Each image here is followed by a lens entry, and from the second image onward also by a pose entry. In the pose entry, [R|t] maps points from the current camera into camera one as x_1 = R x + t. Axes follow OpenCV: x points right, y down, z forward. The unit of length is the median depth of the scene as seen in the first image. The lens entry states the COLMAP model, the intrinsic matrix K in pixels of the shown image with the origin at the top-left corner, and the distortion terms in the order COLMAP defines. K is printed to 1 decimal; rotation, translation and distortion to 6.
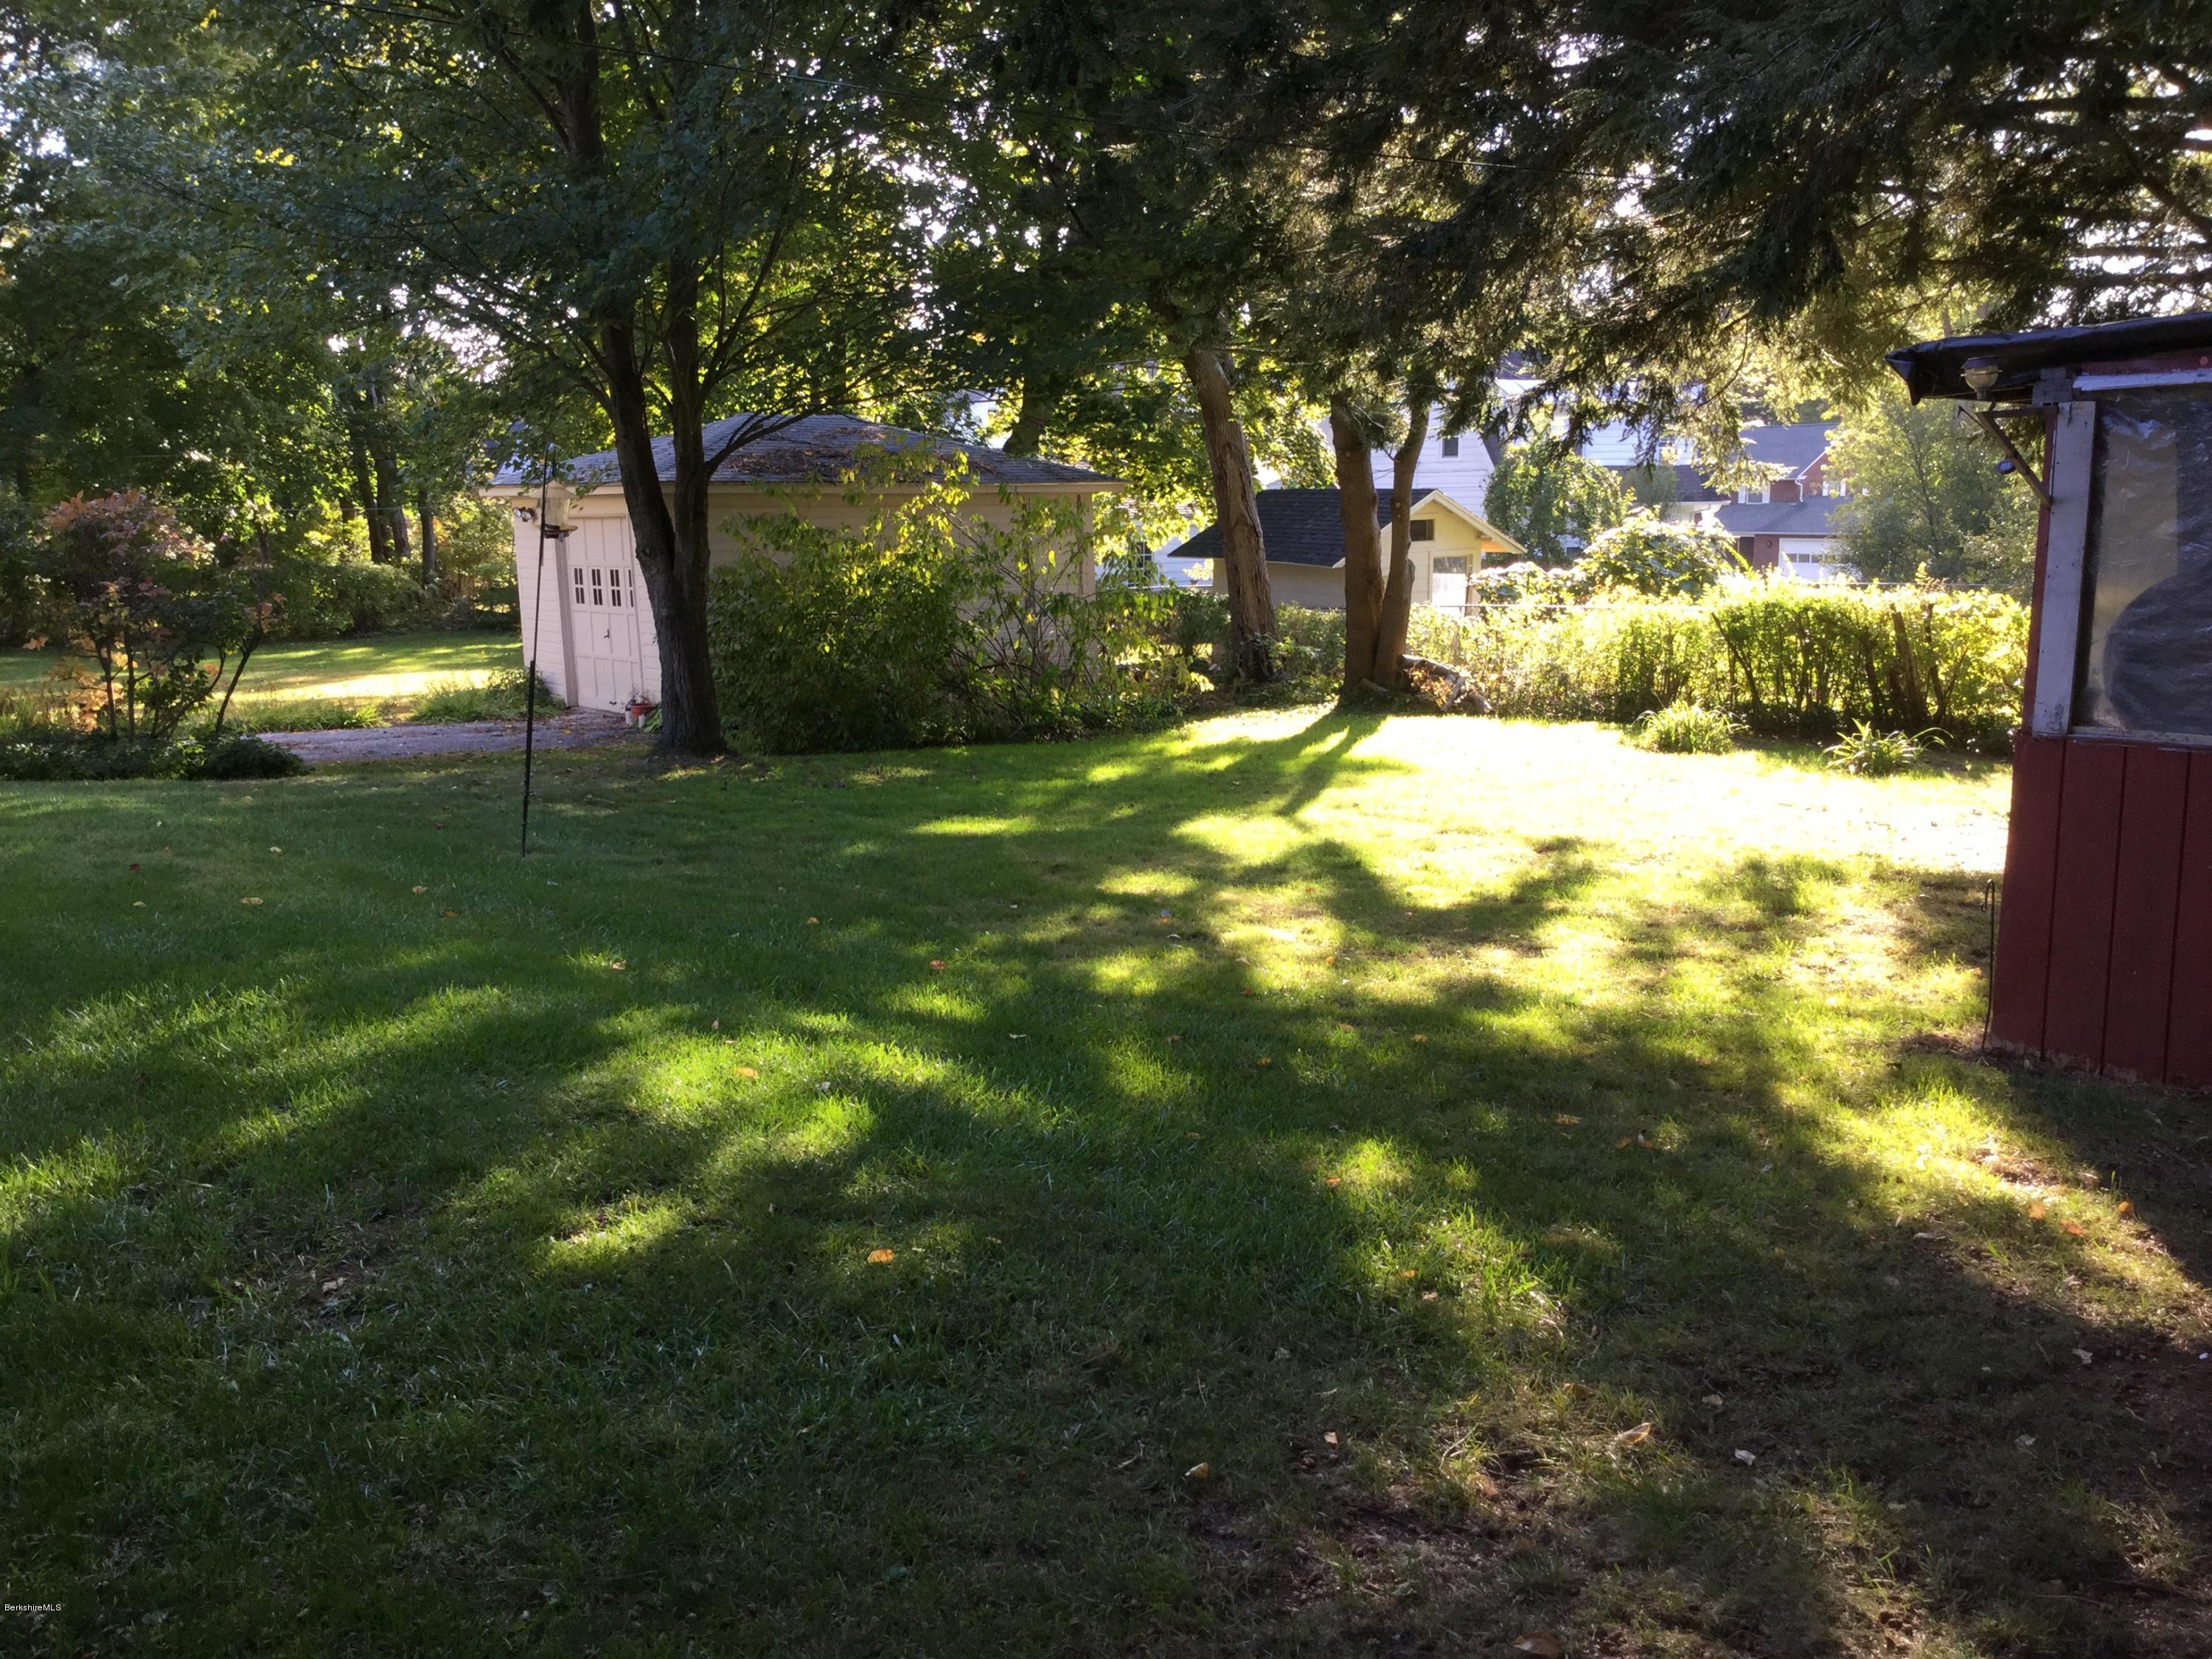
lens RADIAL K [[1965.3, 0, 1106.0], [0, 1965.3, 829.5], [0, 0, 1]] dist [0.062169, -0.010875]
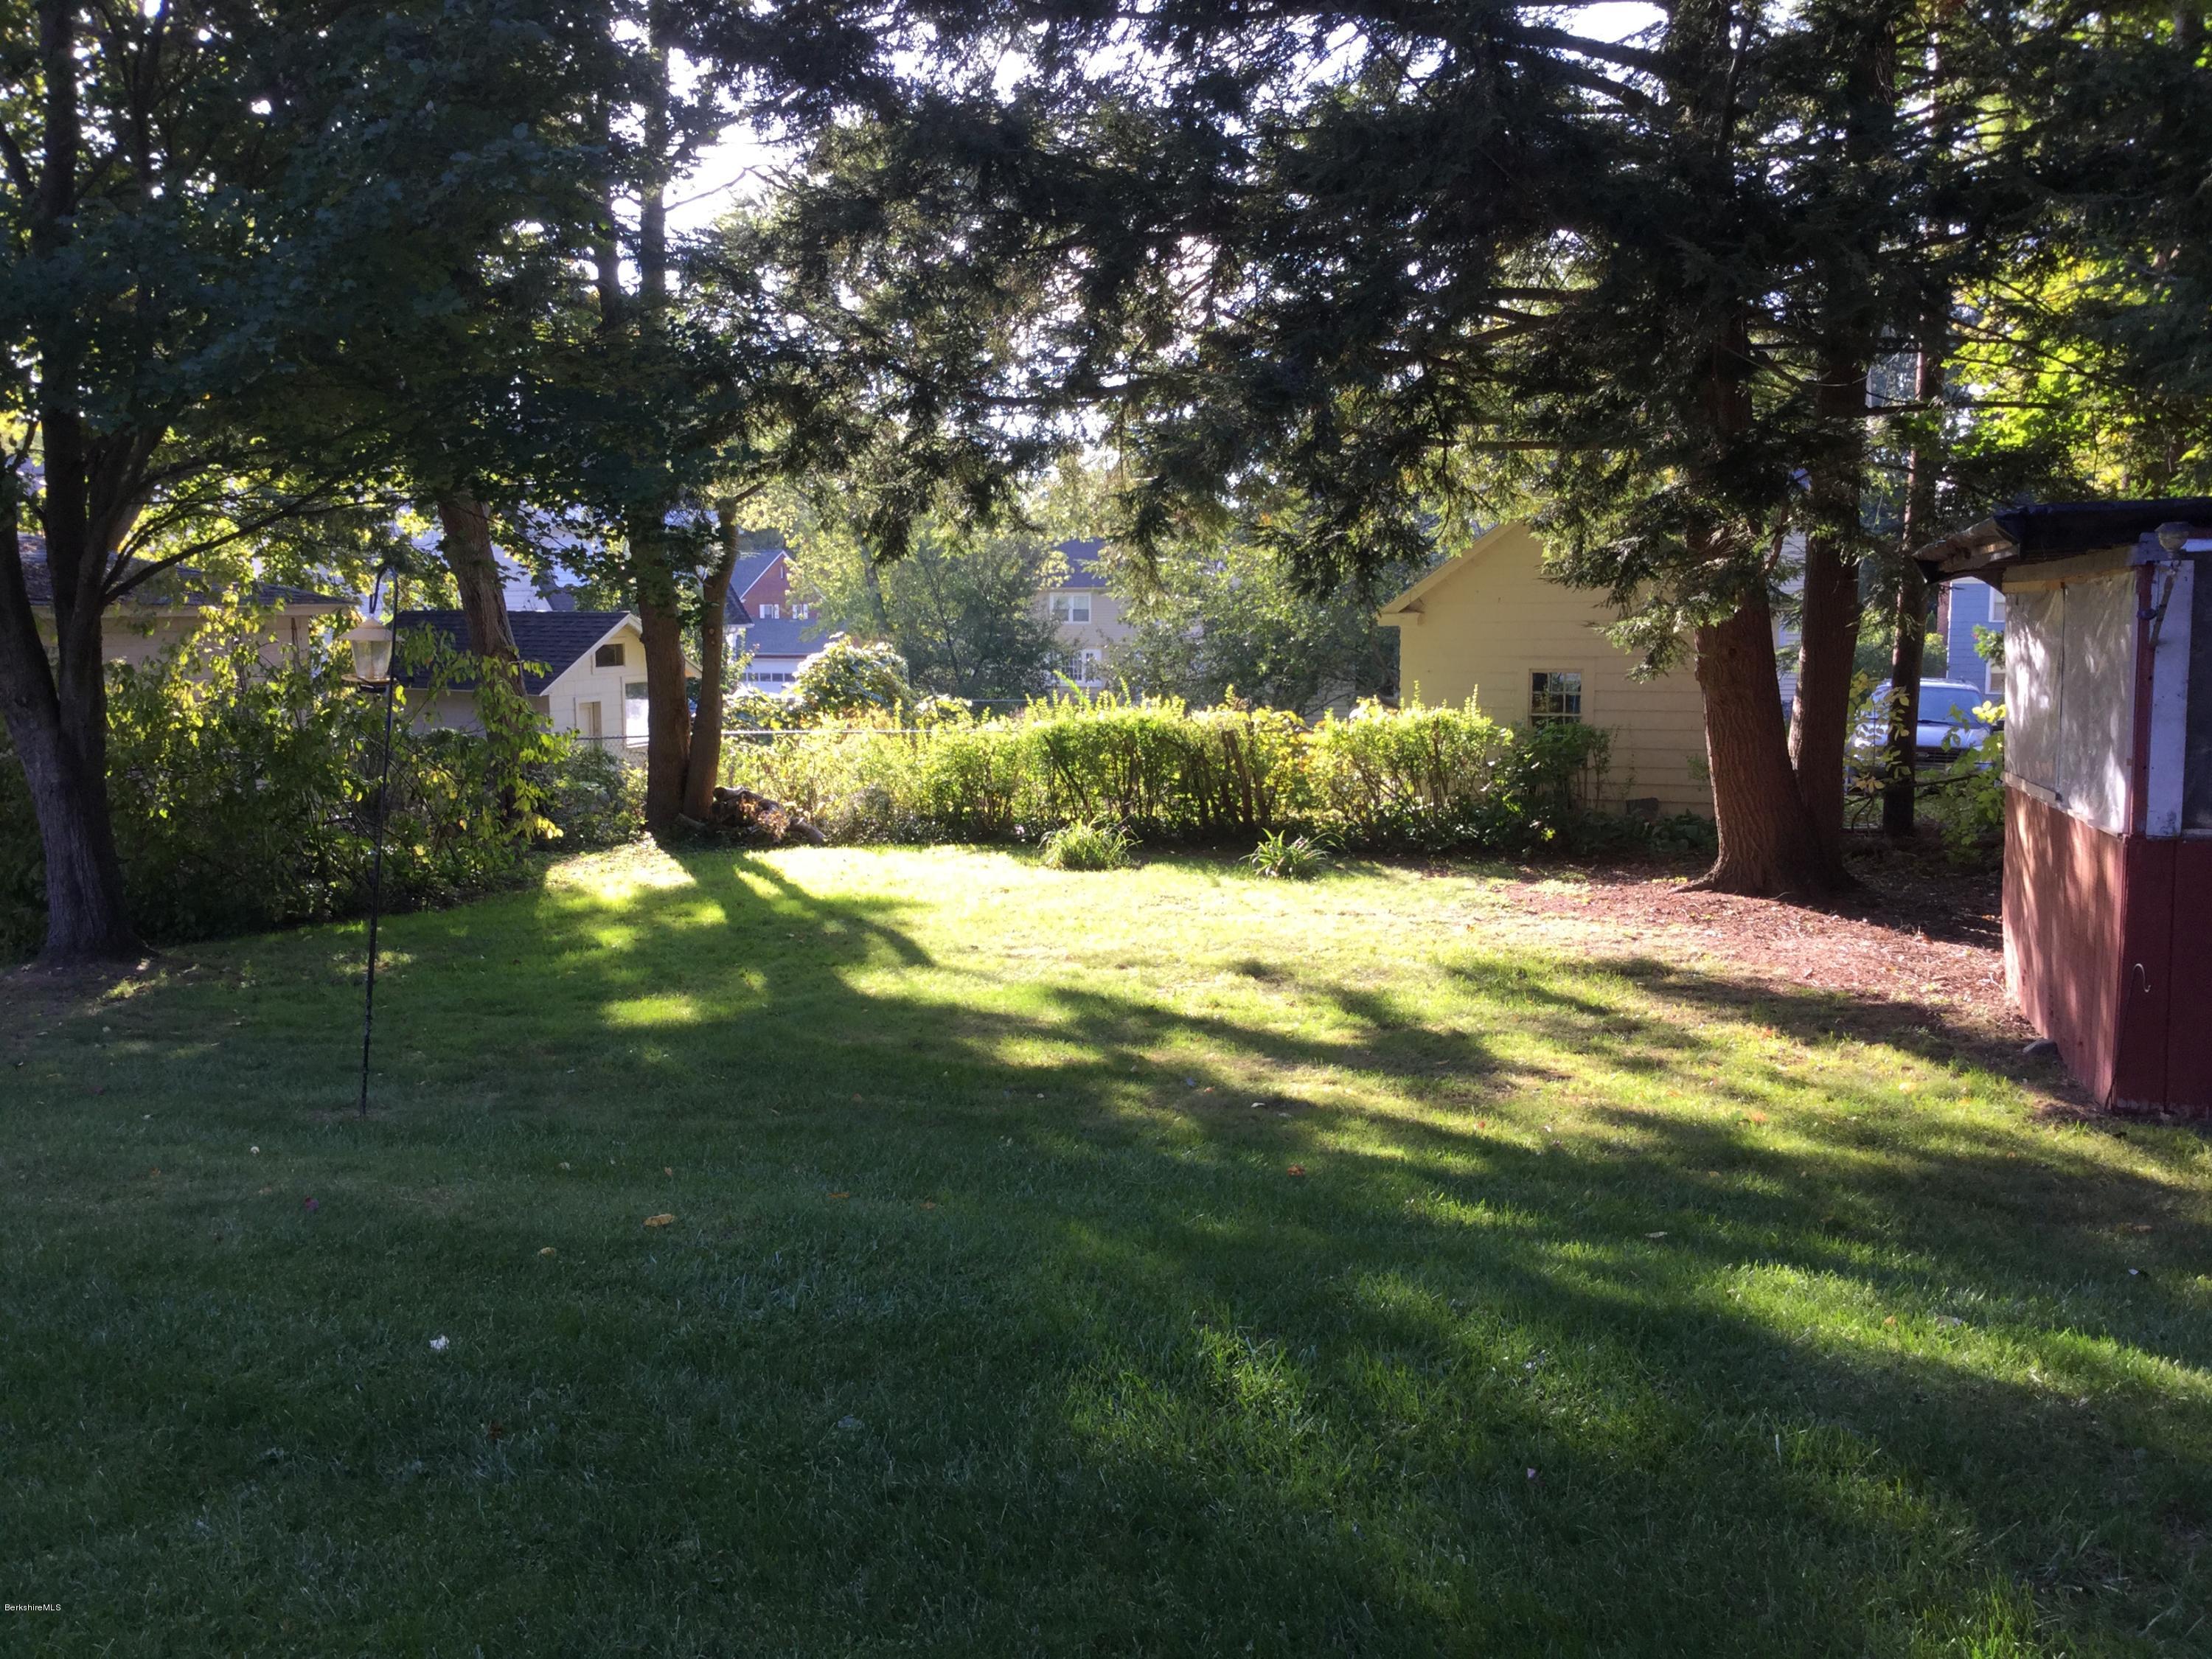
lens RADIAL K [[1965.3, 0, 1106.0], [0, 1965.3, 829.5], [0, 0, 1]] dist [0.062169, -0.010875]
pose [[0.849407, -0.060031, 0.524313, -0.229250], [0.090563, 0.995352, -0.032753, -0.023574], [-0.519910, 0.075304, 0.850895, 0.105864]]
